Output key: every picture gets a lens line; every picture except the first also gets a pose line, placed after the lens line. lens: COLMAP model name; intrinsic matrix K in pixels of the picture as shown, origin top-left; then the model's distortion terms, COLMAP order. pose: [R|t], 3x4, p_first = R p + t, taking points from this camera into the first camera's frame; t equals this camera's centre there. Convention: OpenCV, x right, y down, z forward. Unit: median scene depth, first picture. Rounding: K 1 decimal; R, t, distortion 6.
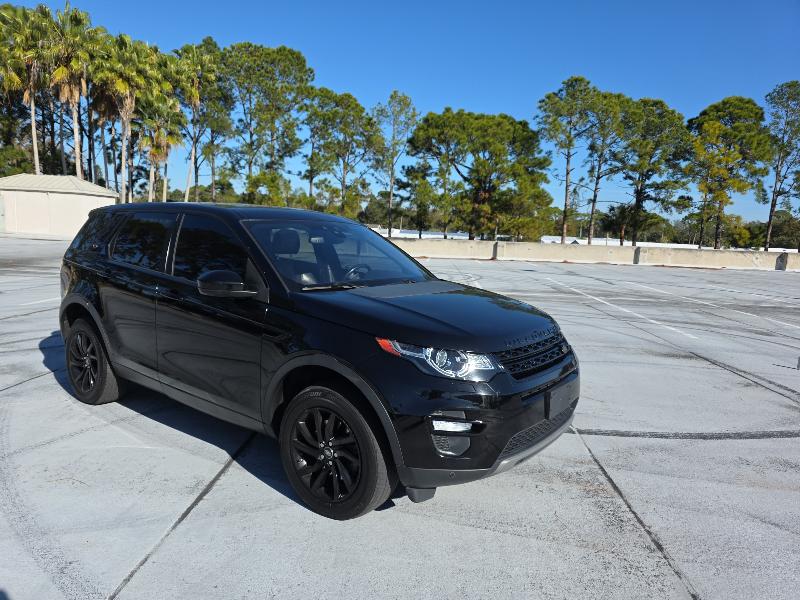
lens RADIAL K [[536.2, 0, 402.6], [0, 536.2, 305.8], [0, 0, 1]] dist [0.070271, -0.061894]
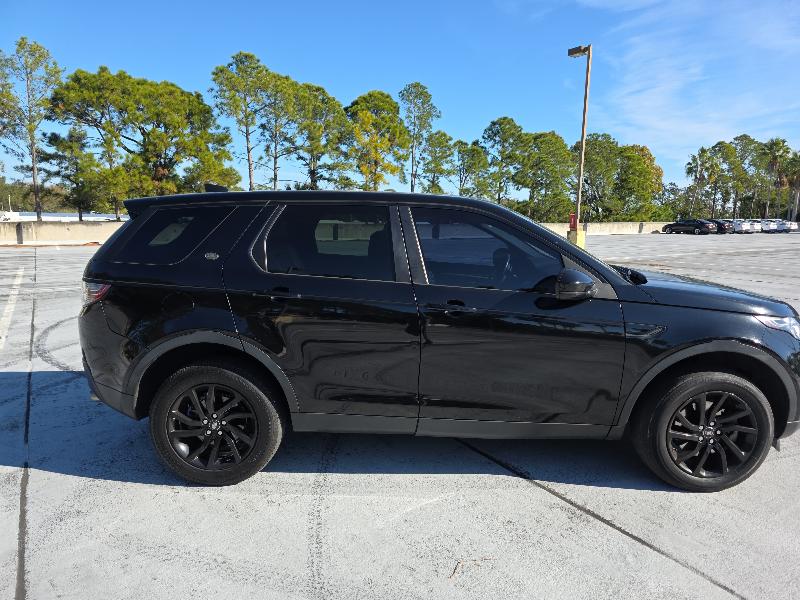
lens RADIAL K [[536.0, 0, 401.5], [0, 536.0, 305.8], [0, 0, 1]] dist [0.067021, -0.057798]
pose [[0.805042, -0.130822, 0.578612, -0.082211], [0.107922, 0.991402, 0.073997, -0.007840], [-0.583318, 0.002875, 0.812239, 0.033512]]
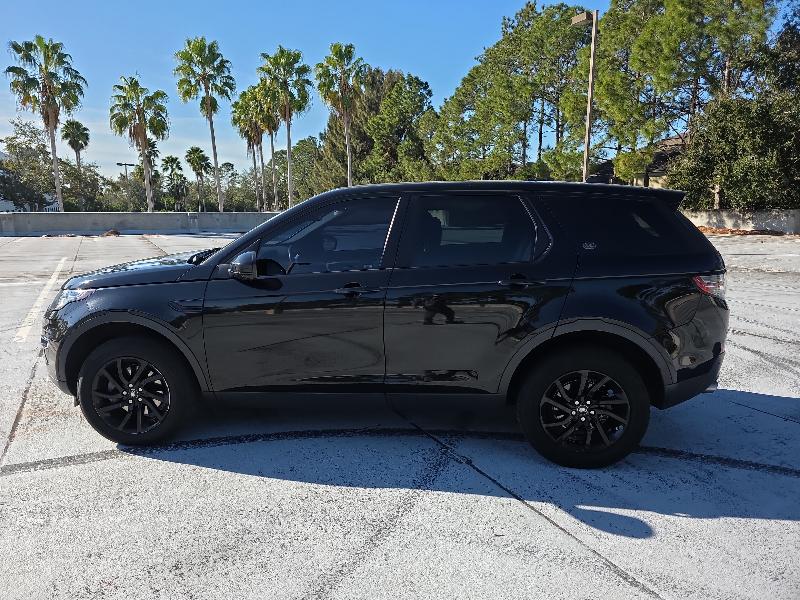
lens RADIAL K [[536.0, 0, 387.9], [0, 536.0, 297.3], [0, 0, 1]] dist [0.067021, -0.057798]
pose [[-0.857333, 0.045668, -0.512732, 0.024425], [-0.108391, 0.957709, 0.266541, -0.025103], [0.503221, 0.284090, -0.816126, 0.185139]]
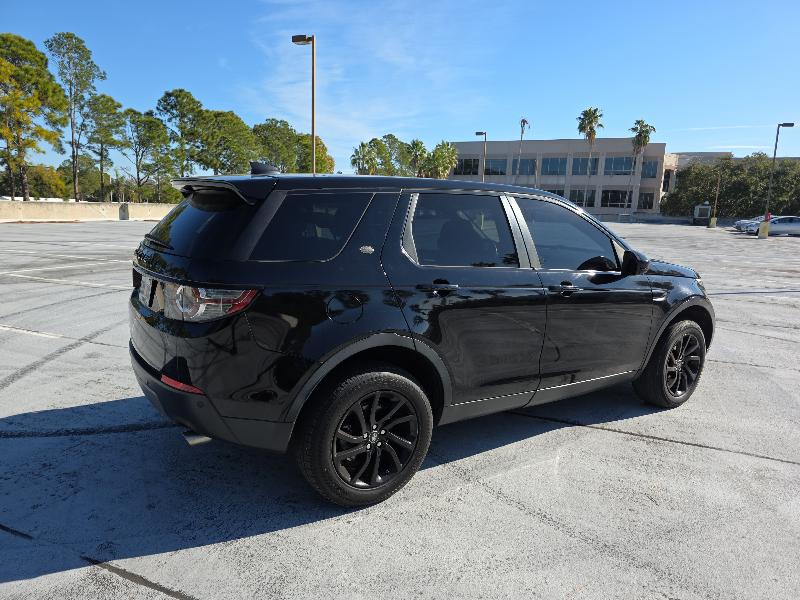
lens RADIAL K [[536.0, 0, 405.0], [0, 536.0, 303.4], [0, 0, 1]] dist [0.067021, -0.057798]
pose [[0.334582, -0.199304, 0.921050, -0.118212], [0.117319, 0.978585, 0.169137, -0.015711], [-0.935035, 0.051467, 0.350800, 0.080447]]
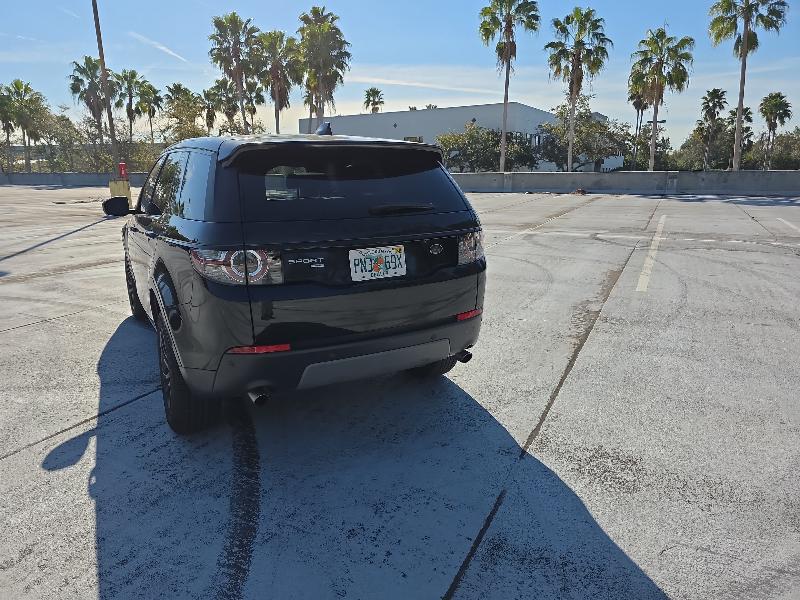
lens RADIAL K [[536.0, 0, 386.0], [0, 536.0, 296.3], [0, 0, 1]] dist [0.067021, -0.057798]
pose [[-0.908425, -0.130523, 0.397150, -0.092095], [0.029955, 0.927245, 0.373256, -0.029538], [-0.416973, 0.350971, -0.838422, 0.188747]]
